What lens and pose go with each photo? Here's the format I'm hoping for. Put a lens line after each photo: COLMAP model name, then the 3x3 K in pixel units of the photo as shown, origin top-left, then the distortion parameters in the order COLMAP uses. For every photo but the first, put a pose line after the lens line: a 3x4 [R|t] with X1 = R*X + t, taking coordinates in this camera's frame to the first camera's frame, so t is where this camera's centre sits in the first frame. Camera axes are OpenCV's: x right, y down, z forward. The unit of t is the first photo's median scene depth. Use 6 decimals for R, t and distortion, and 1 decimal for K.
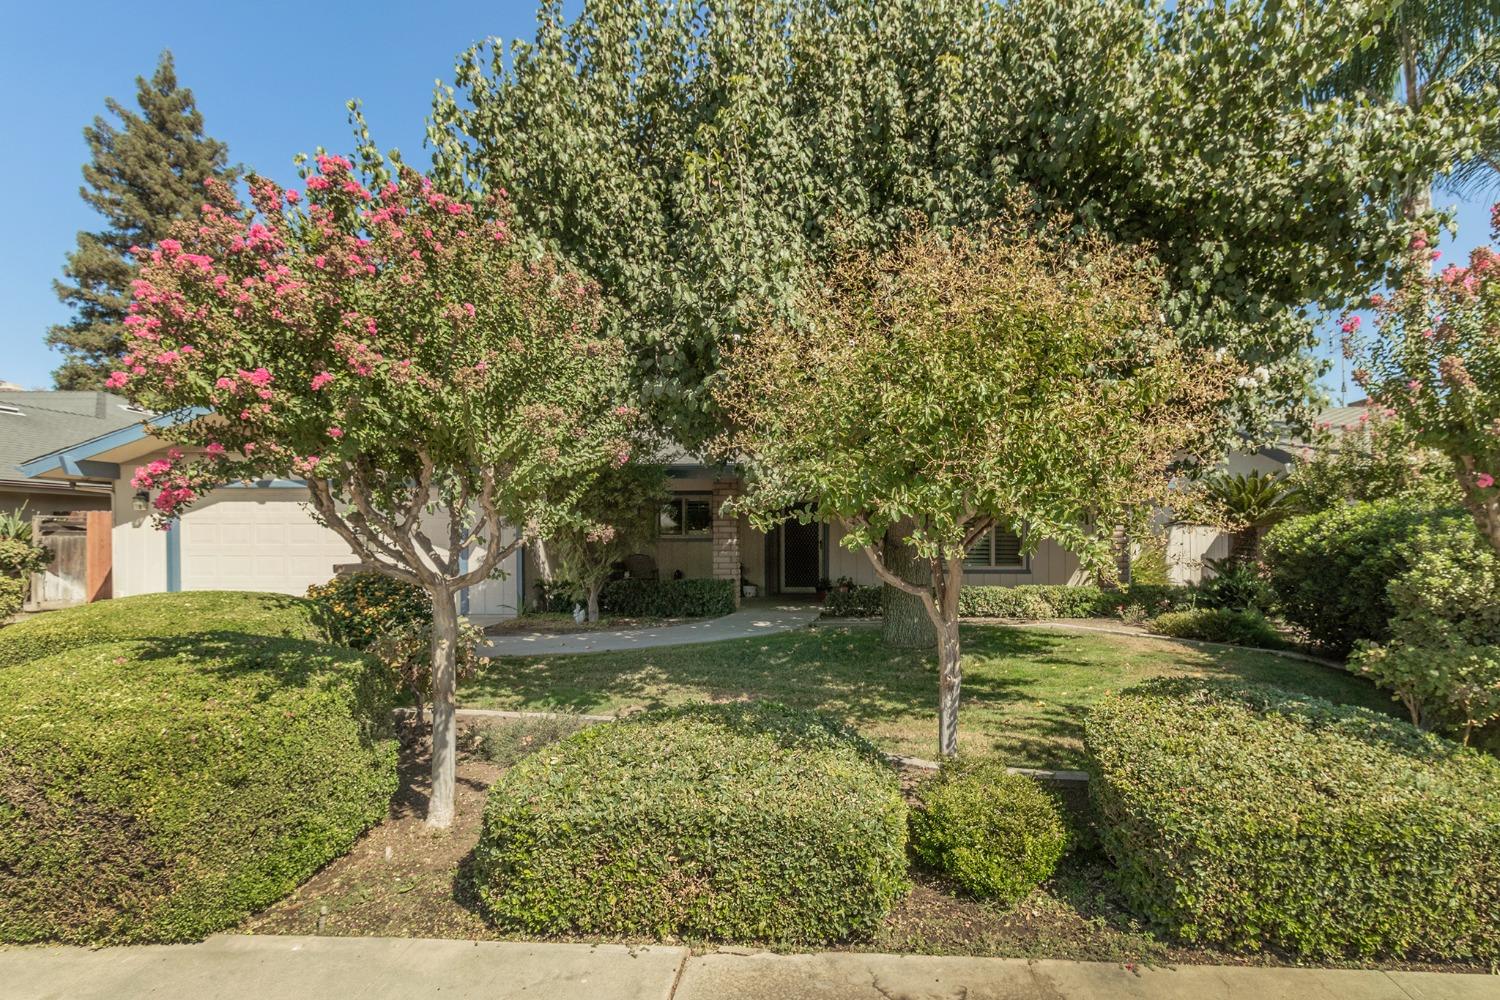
lens RADIAL K [[691.3, 0, 802.5], [0, 691.3, 556.4], [0, 0, 1]] dist [-0.000135, -0.001122]
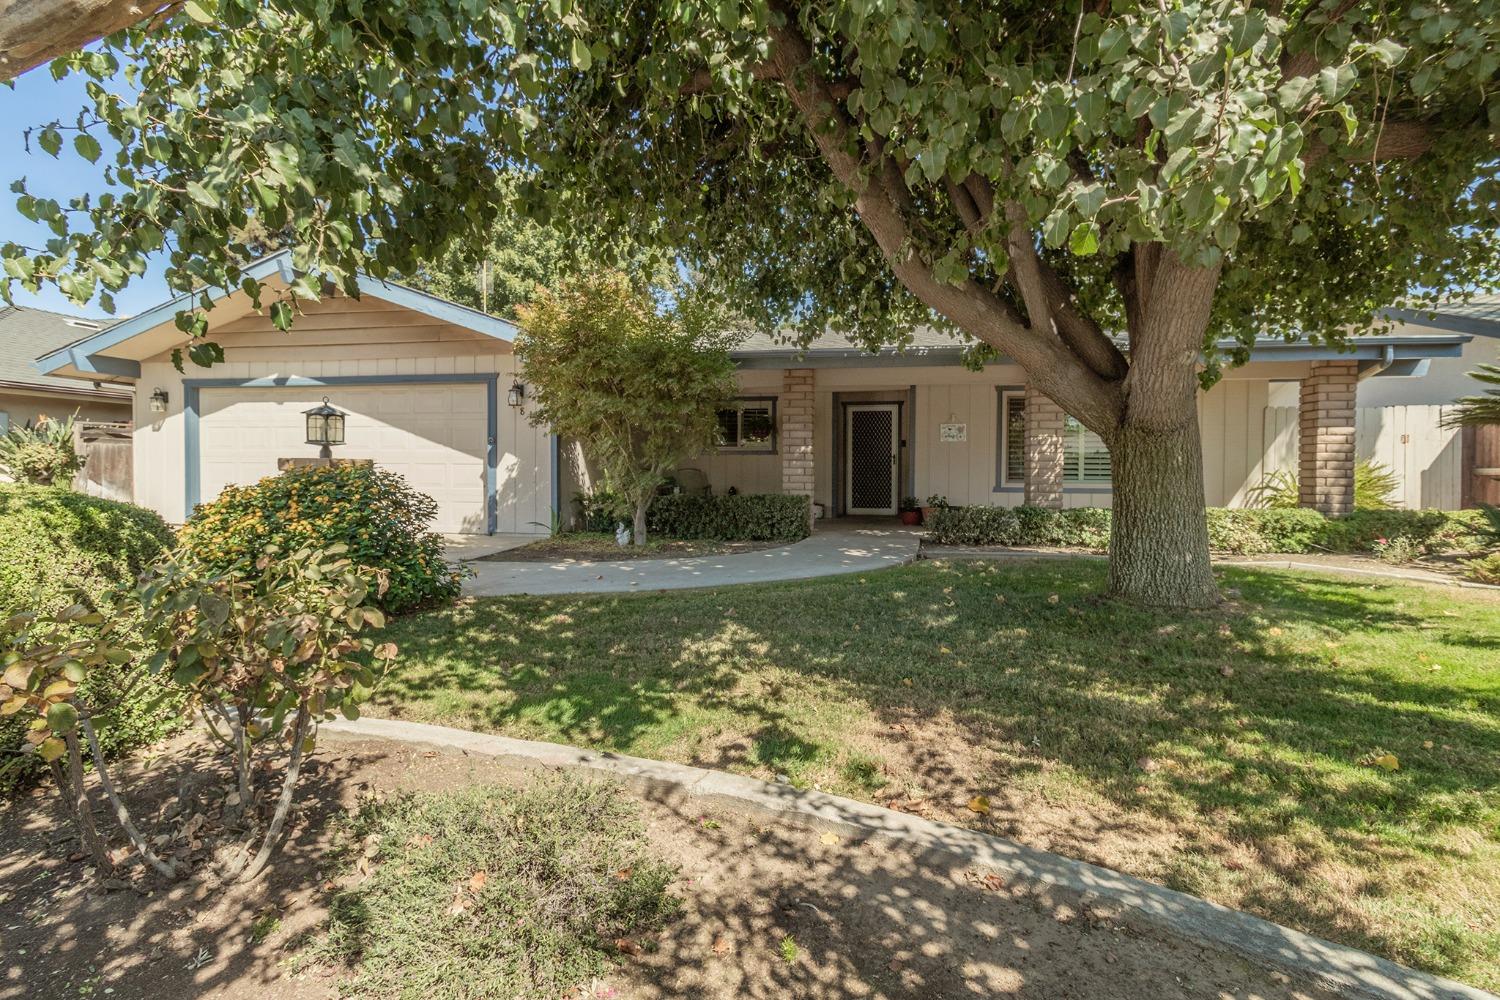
lens RADIAL K [[691.3, 0, 746.8], [0, 691.3, 492.3], [0, 0, 1]] dist [-0.000135, -0.001122]
pose [[0.990391, 0.010430, -0.137905, -0.118664], [-0.007853, 0.999785, 0.019214, 0.029033], [0.138075, -0.017946, 0.990259, 0.379606]]
